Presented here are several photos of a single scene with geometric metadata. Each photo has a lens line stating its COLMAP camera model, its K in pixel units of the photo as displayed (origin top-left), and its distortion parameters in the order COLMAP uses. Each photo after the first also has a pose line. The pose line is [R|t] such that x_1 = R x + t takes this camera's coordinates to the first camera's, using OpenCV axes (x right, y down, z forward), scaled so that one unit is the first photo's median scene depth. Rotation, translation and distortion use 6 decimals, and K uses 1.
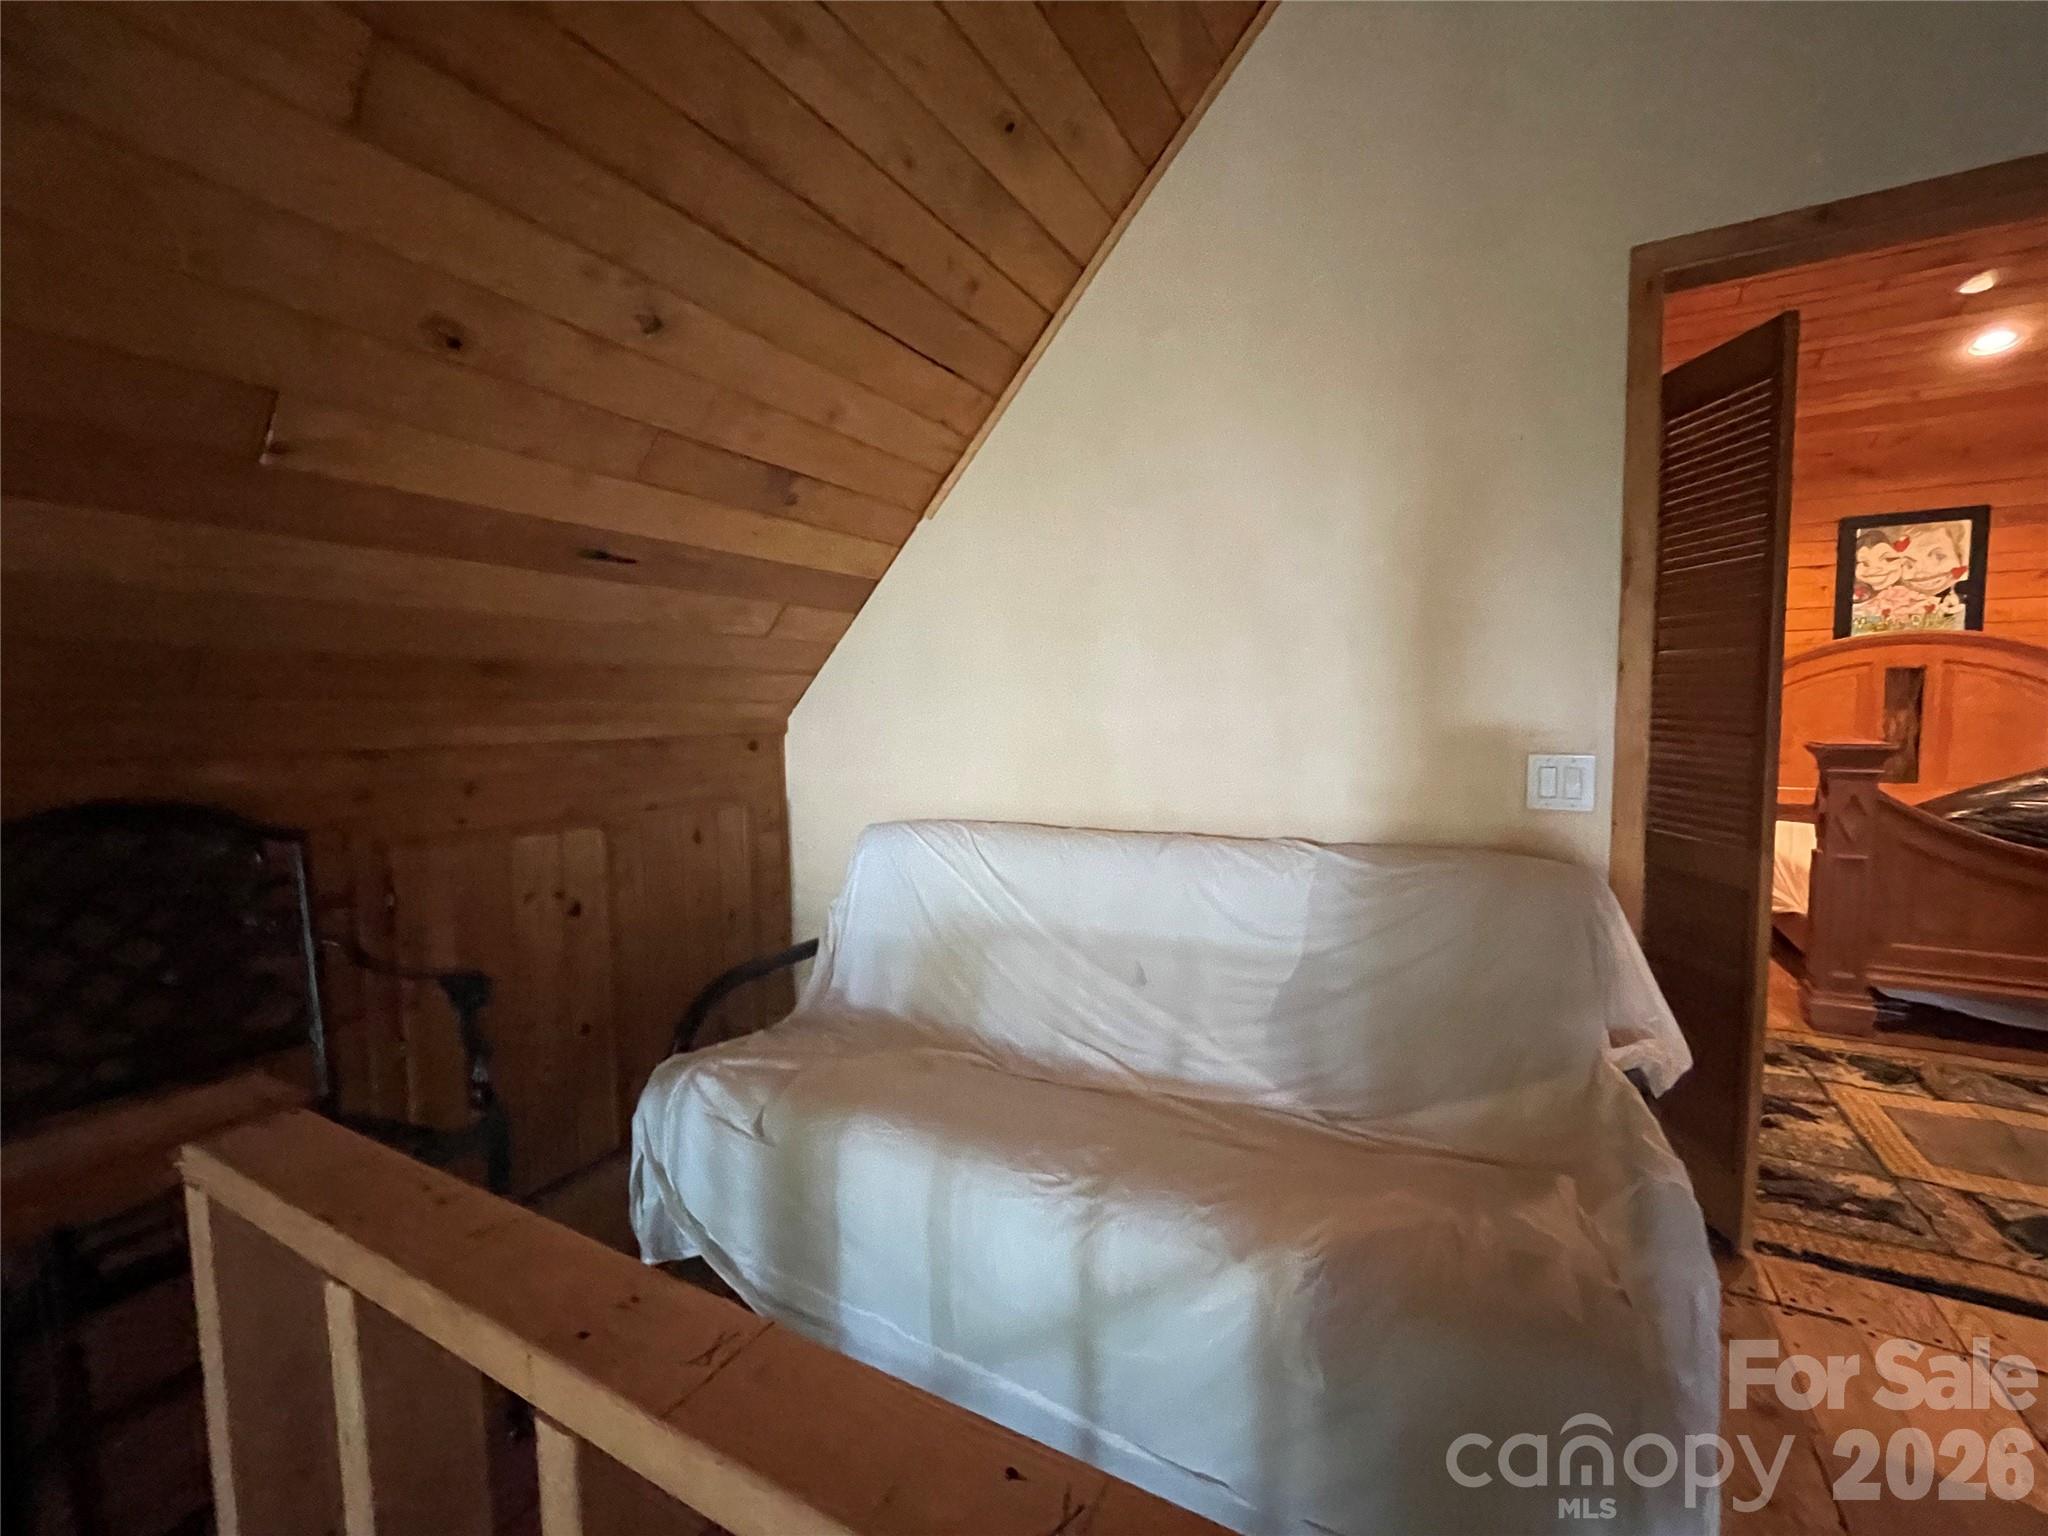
lens RADIAL K [[833.4, 0, 1023.5], [0, 833.4, 768.9], [0, 0, 1]] dist [-0.005310, 0.000437]
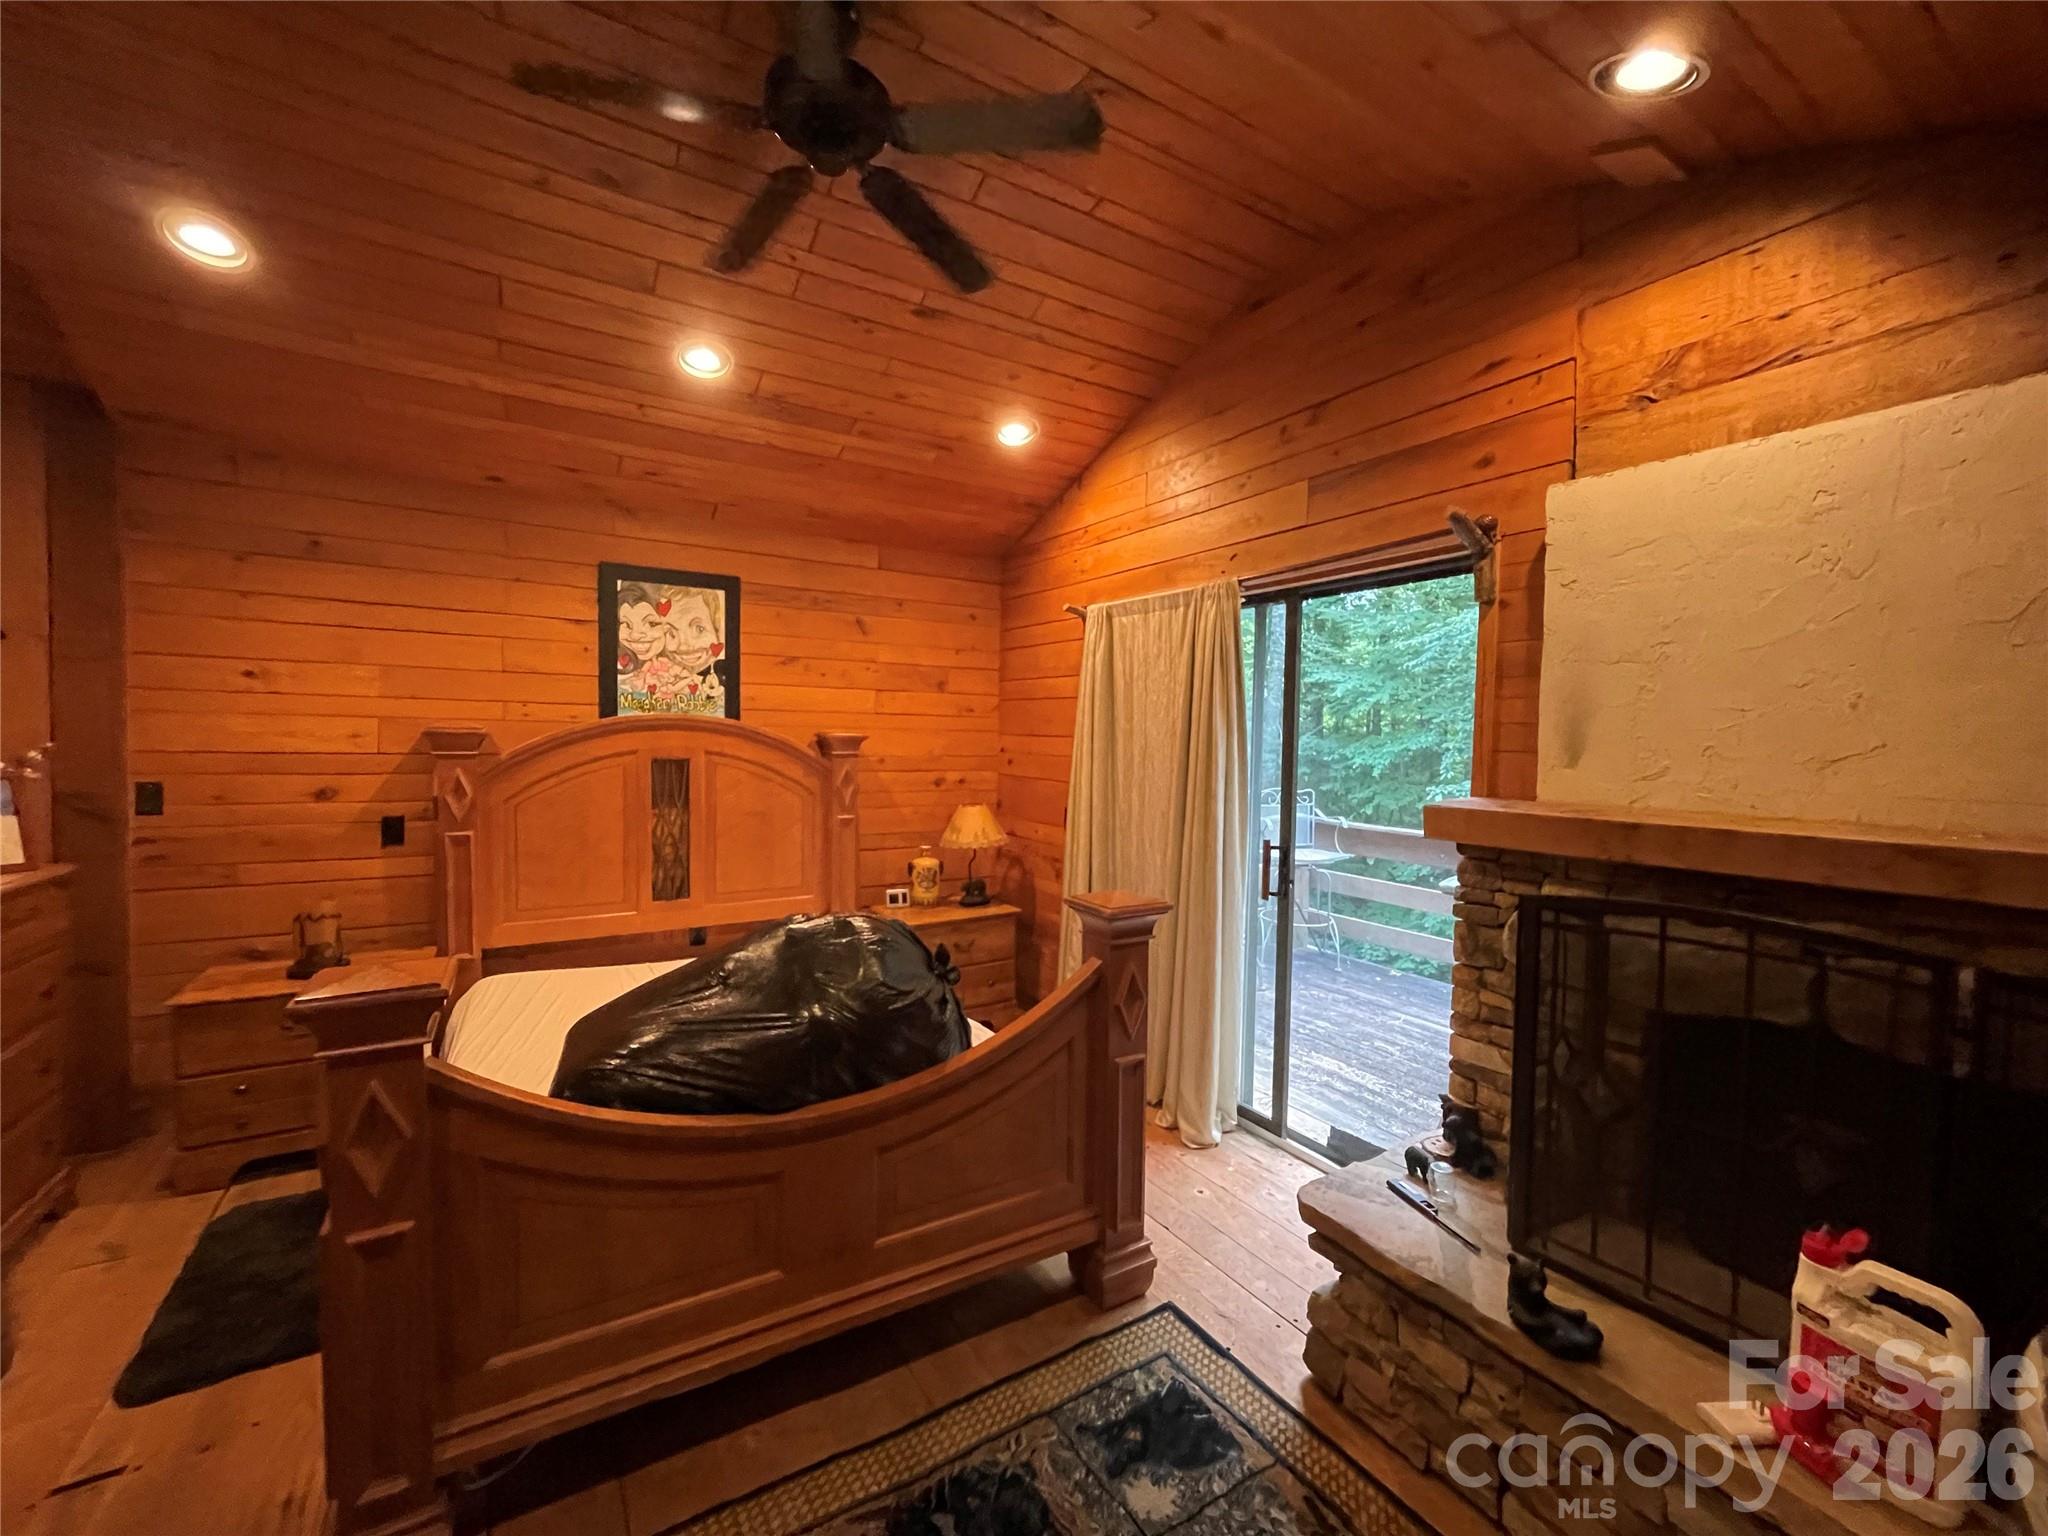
lens RADIAL K [[833.4, 0, 1025.8], [0, 833.4, 768.4], [0, 0, 1]] dist [-0.005310, 0.000437]
pose [[0.473562, -0.007535, 0.880728, 0.763528], [0.047693, 0.998716, -0.017100, -0.122853], [-0.879468, 0.050103, 0.473313, 0.461018]]
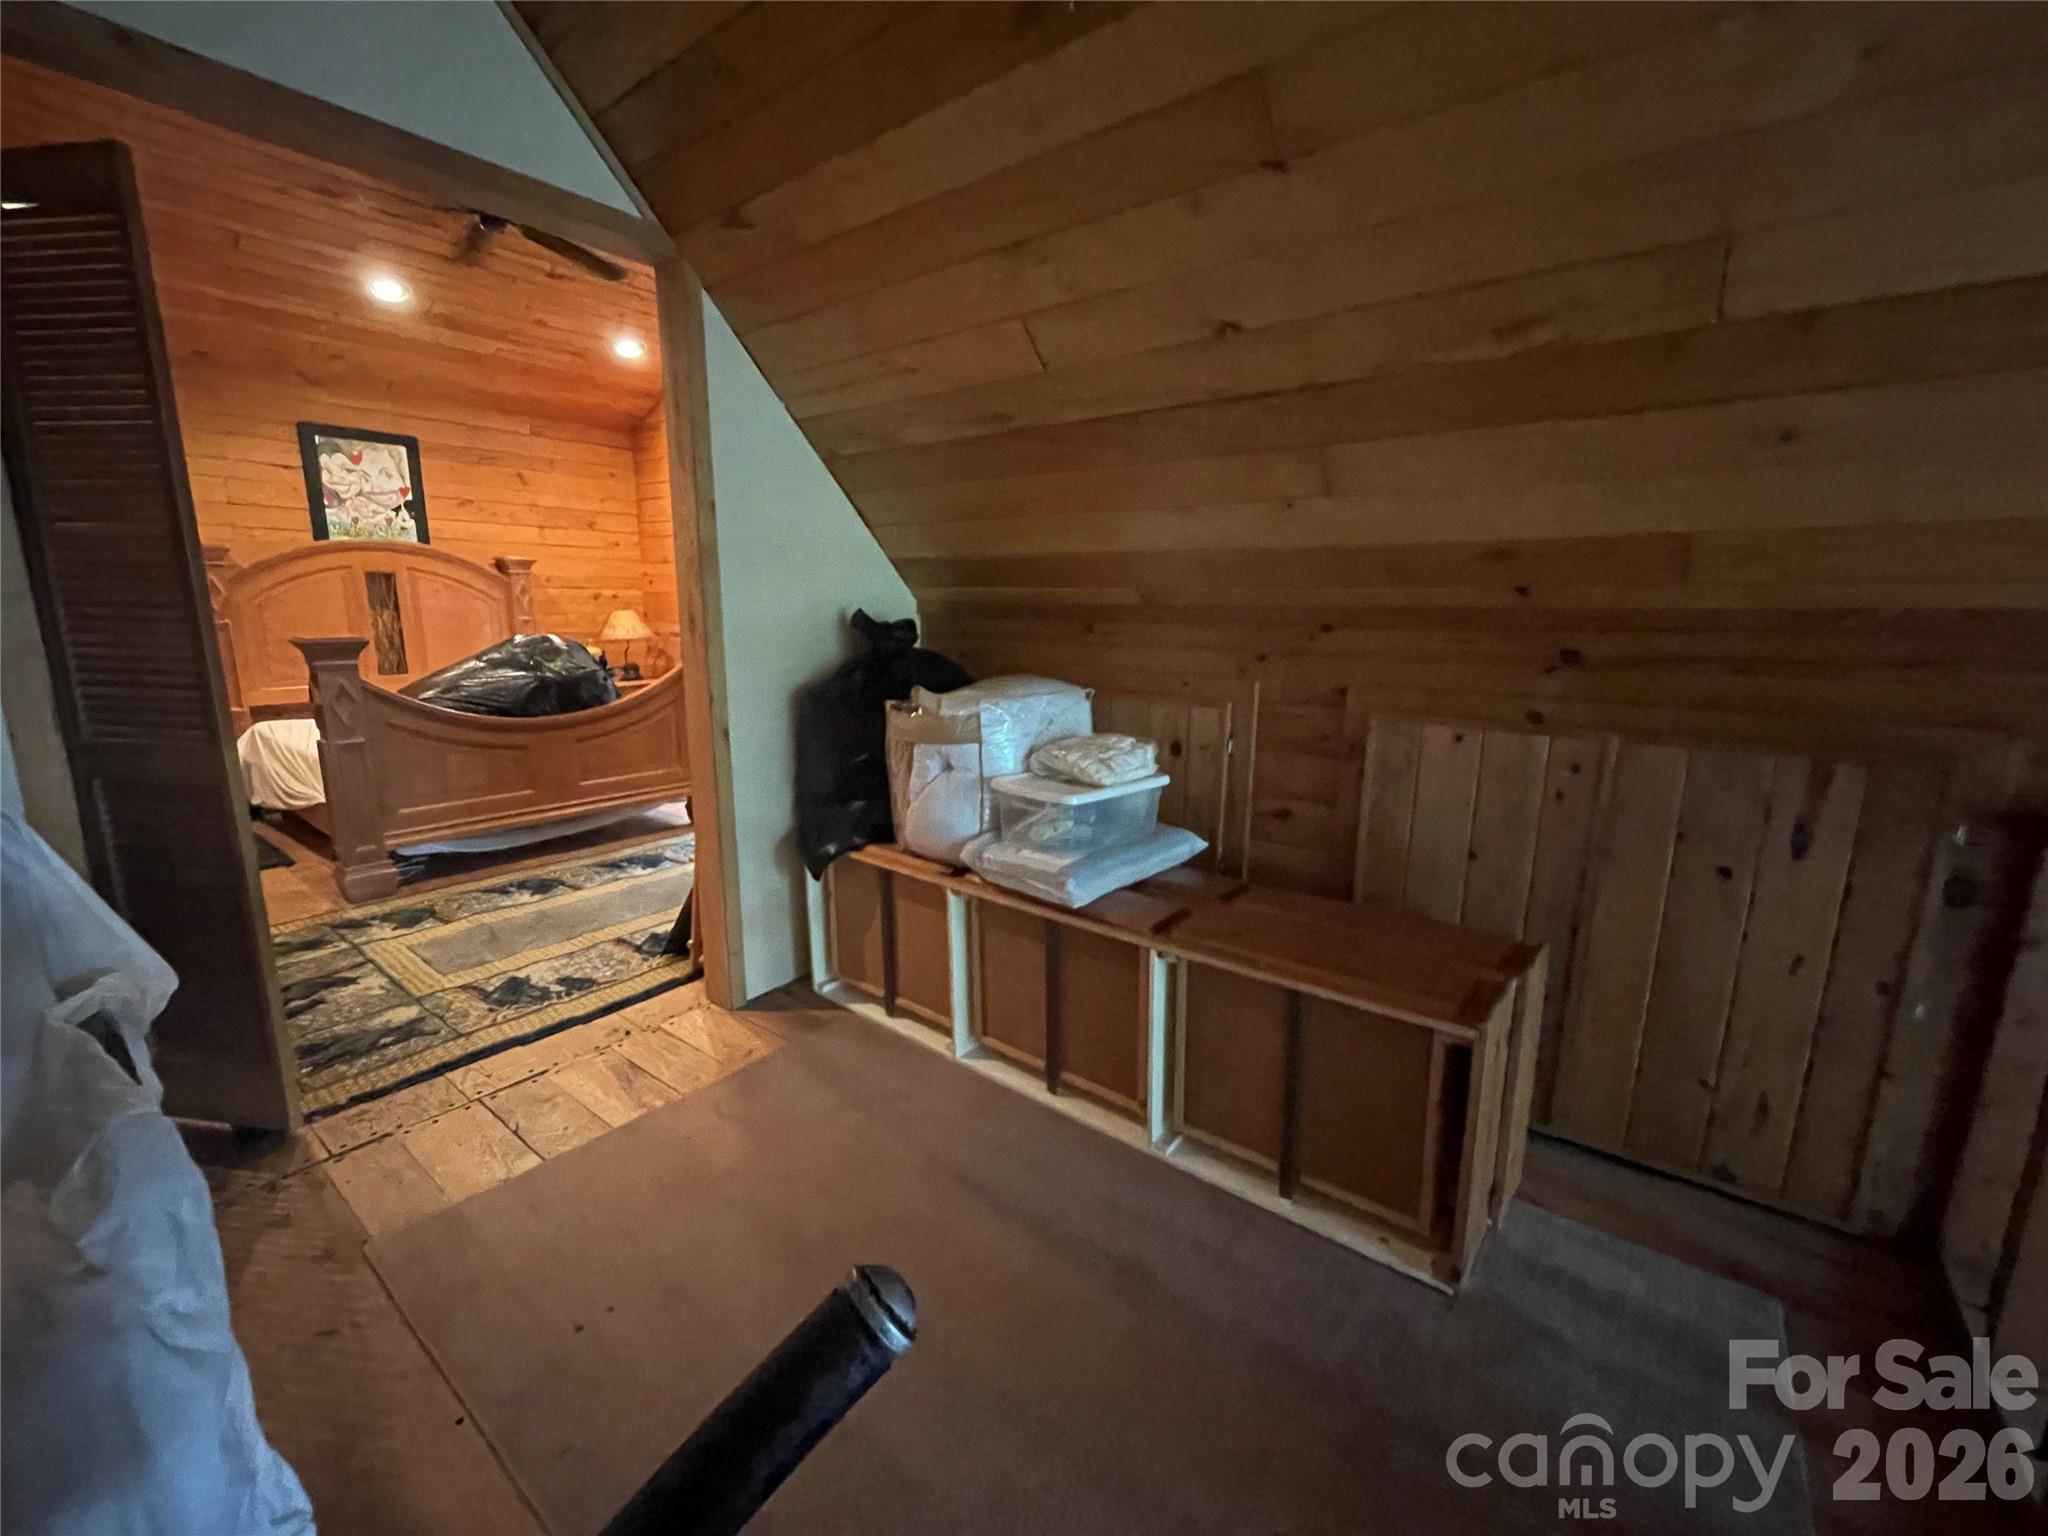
lens RADIAL K [[833.4, 0, 1026.0], [0, 833.4, 768.6], [0, 0, 1]] dist [-0.005310, 0.000437]
pose [[0.133465, -0.174001, 0.975659, 0.039127], [0.065998, 0.983842, 0.166432, 0.016843], [-0.988854, 0.042178, 0.142792, -0.038225]]
